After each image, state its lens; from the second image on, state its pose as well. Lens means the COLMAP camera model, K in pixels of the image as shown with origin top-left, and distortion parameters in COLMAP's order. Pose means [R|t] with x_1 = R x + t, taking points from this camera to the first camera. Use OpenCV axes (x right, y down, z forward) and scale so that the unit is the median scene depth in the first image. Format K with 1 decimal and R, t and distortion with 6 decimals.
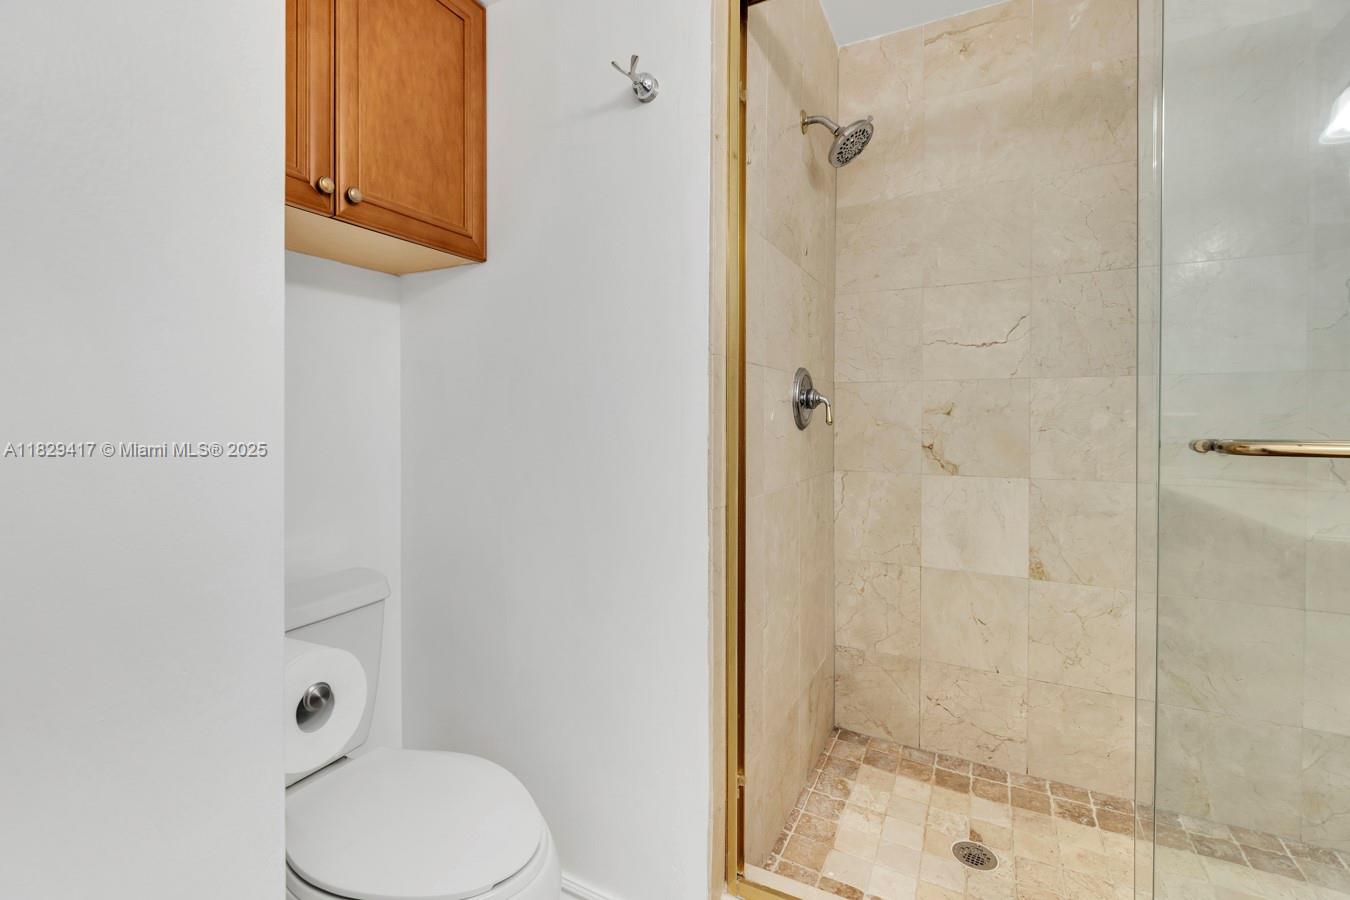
lens RADIAL K [[601.5, 0, 673.8], [0, 601.5, 424.0], [0, 0, 1]] dist [0.000564, -0.001417]
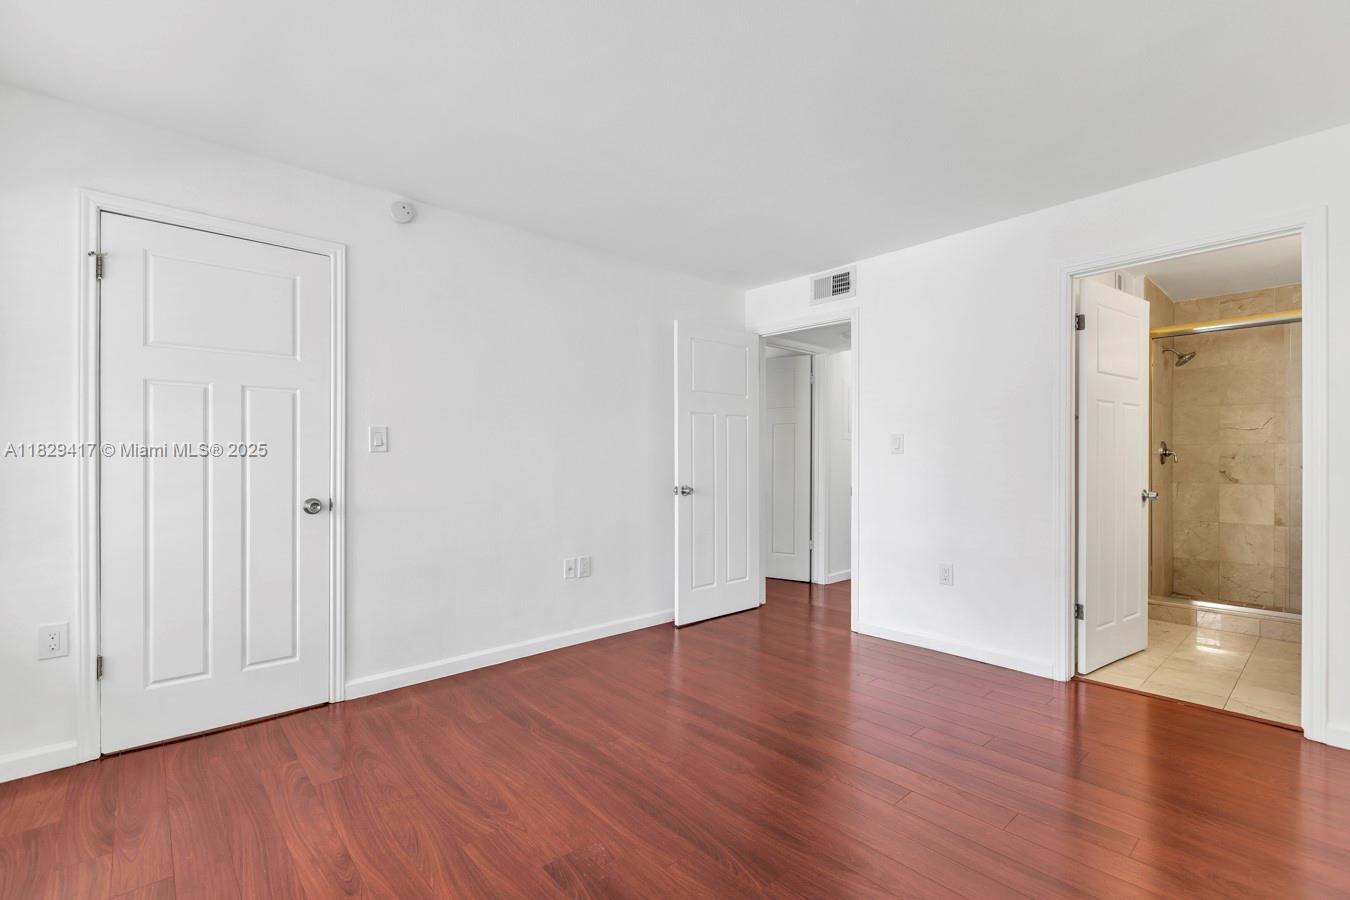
lens RADIAL K [[601.5, 0, 671.7], [0, 601.5, 460.7], [0, 0, 1]] dist [0.000564, -0.001417]
pose [[0.942717, -0.002599, -0.333584, -0.897406], [0.001538, 0.999993, -0.003446, -0.002099], [0.333590, 0.002735, 0.942714, -2.107554]]
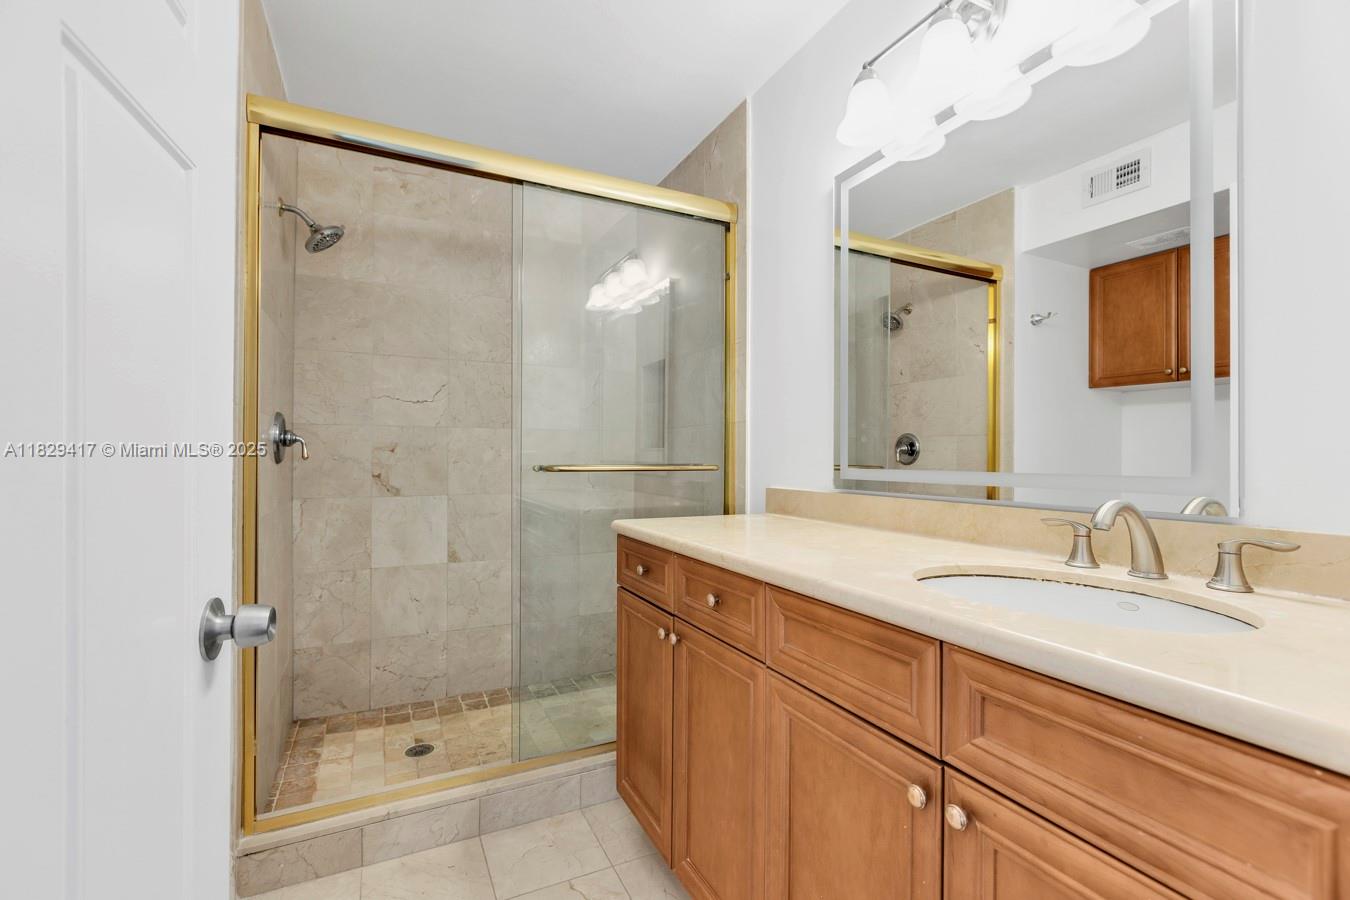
lens RADIAL K [[601.5, 0, 677.3], [0, 601.5, 450.4], [0, 0, 1]] dist [0.000564, -0.001417]
pose [[0.584642, 0.005300, 0.811274, -0.275968], [0.005015, 0.999936, -0.010147, -0.001336], [-0.811276, 0.010001, 0.584578, -0.319280]]
